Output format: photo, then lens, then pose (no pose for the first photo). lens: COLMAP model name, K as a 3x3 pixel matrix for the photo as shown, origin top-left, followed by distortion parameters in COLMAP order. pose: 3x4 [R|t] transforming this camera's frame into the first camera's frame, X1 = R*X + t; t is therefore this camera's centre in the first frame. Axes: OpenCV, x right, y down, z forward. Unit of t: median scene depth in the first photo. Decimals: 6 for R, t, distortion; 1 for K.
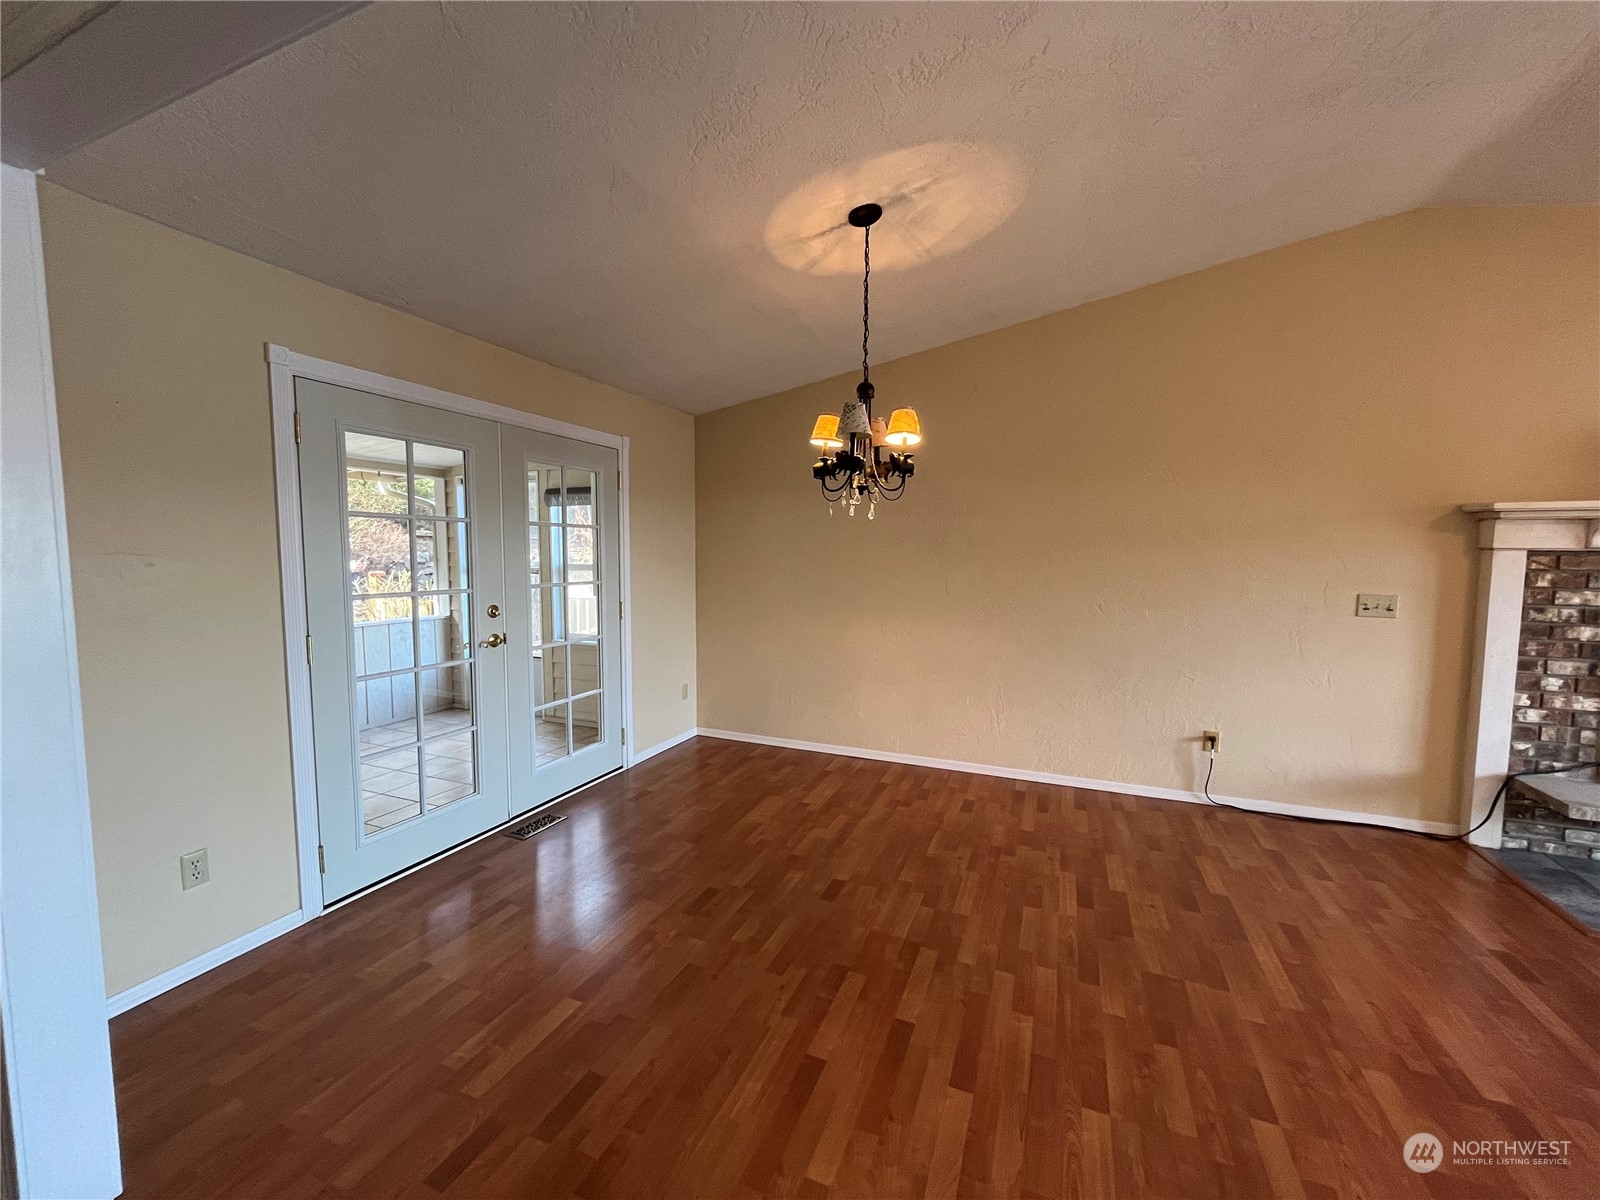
lens RADIAL K [[639.6, 0, 803.4], [0, 639.6, 607.2], [0, 0, 1]] dist [-0.002660, 0.000515]
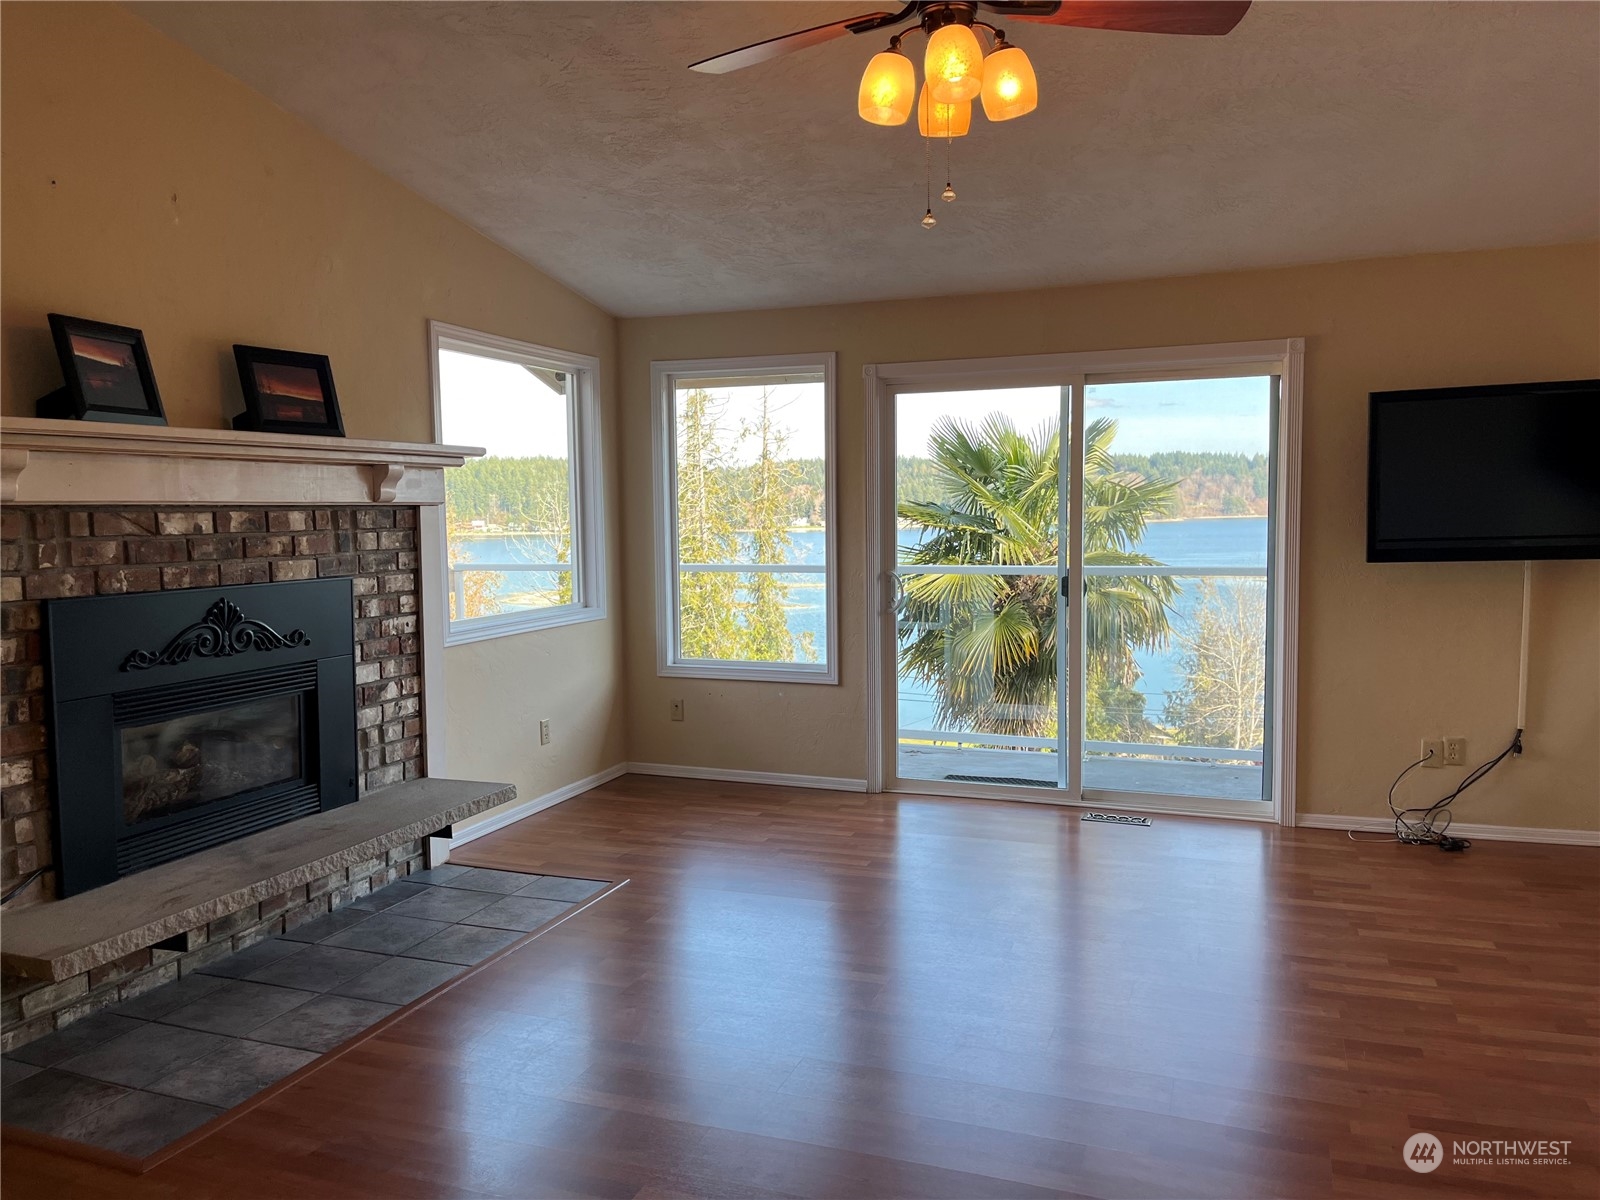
lens RADIAL K [[1211.2, 0, 797.4], [0, 1211.2, 603.3], [0, 0, 1]] dist [0.001713, -0.023118]
pose [[-0.042349, -0.084653, 0.995510, 0.132860], [0.099135, 0.991131, 0.088497, -0.025521], [-0.994172, 0.102437, -0.033581, 0.317099]]
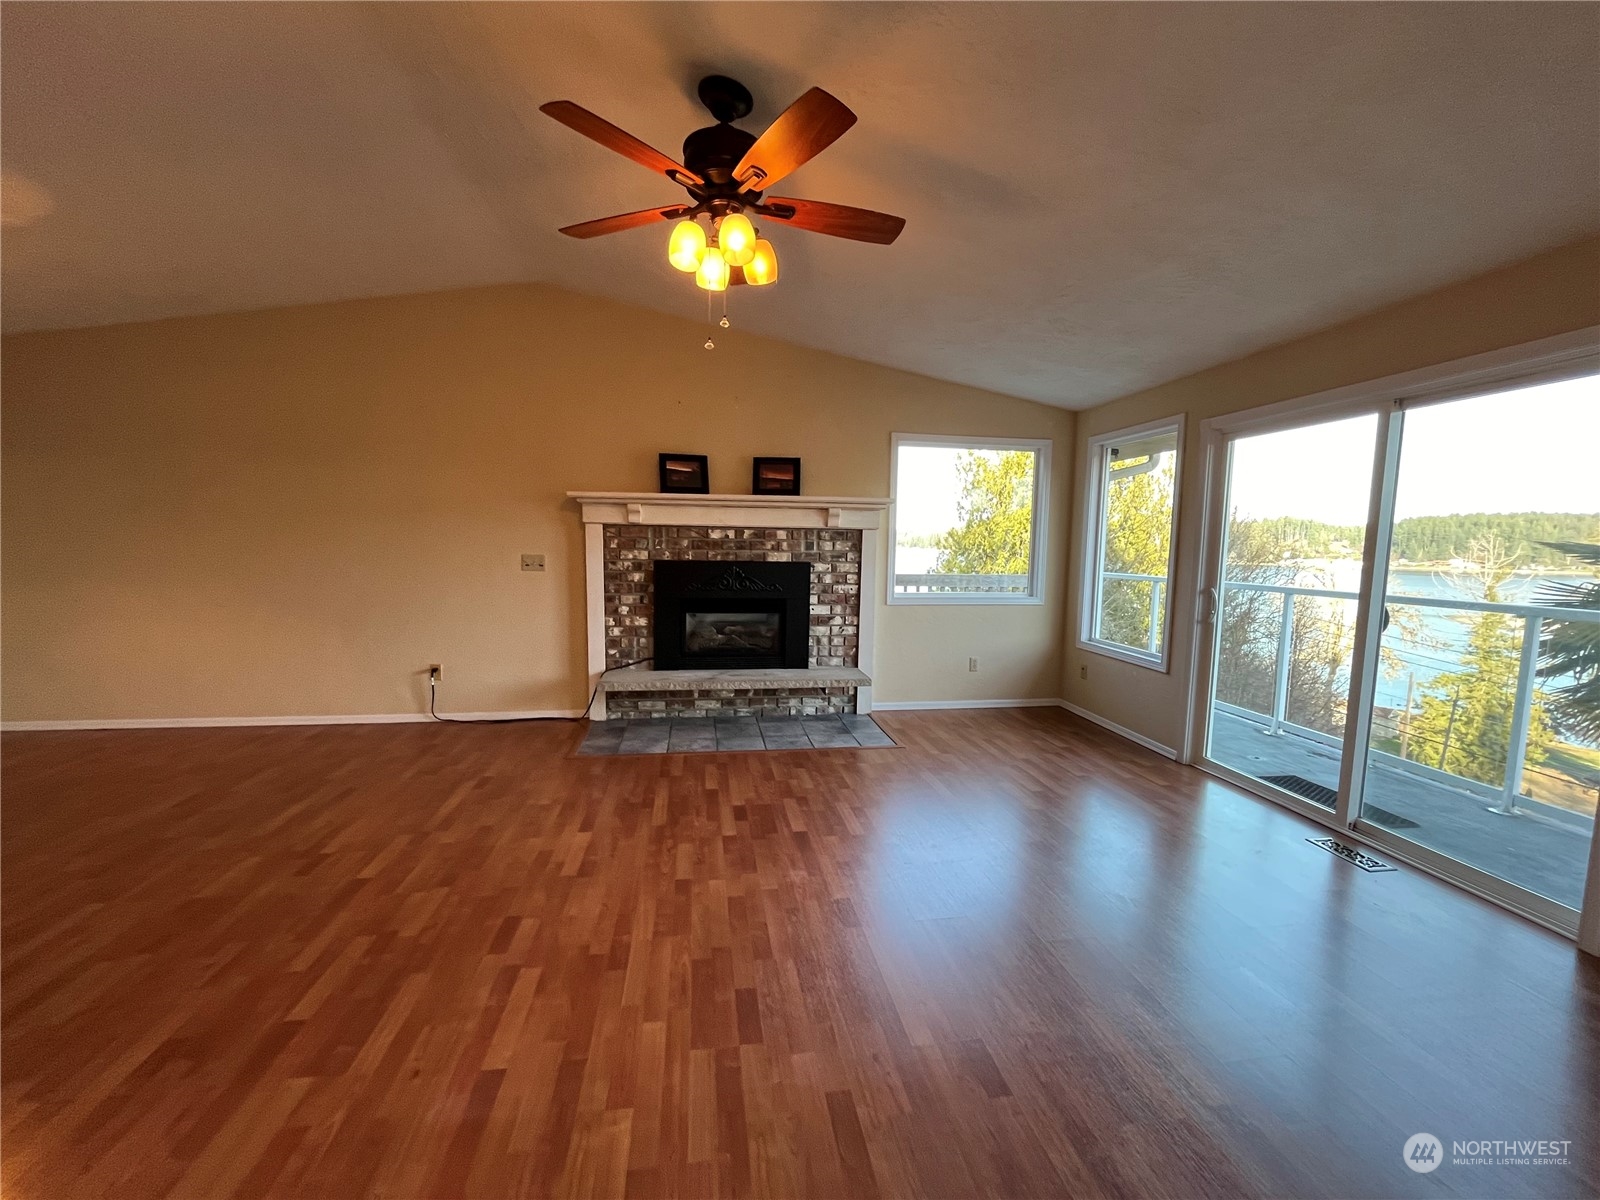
lens RADIAL K [[639.6, 0, 790.3], [0, 639.6, 606.2], [0, 0, 1]] dist [-0.002660, 0.000515]
pose [[0.858124, -0.043530, 0.511593, 0.720189], [0.034191, 0.999033, 0.027654, 0.081110], [-0.512302, -0.006239, 0.858783, -0.553092]]
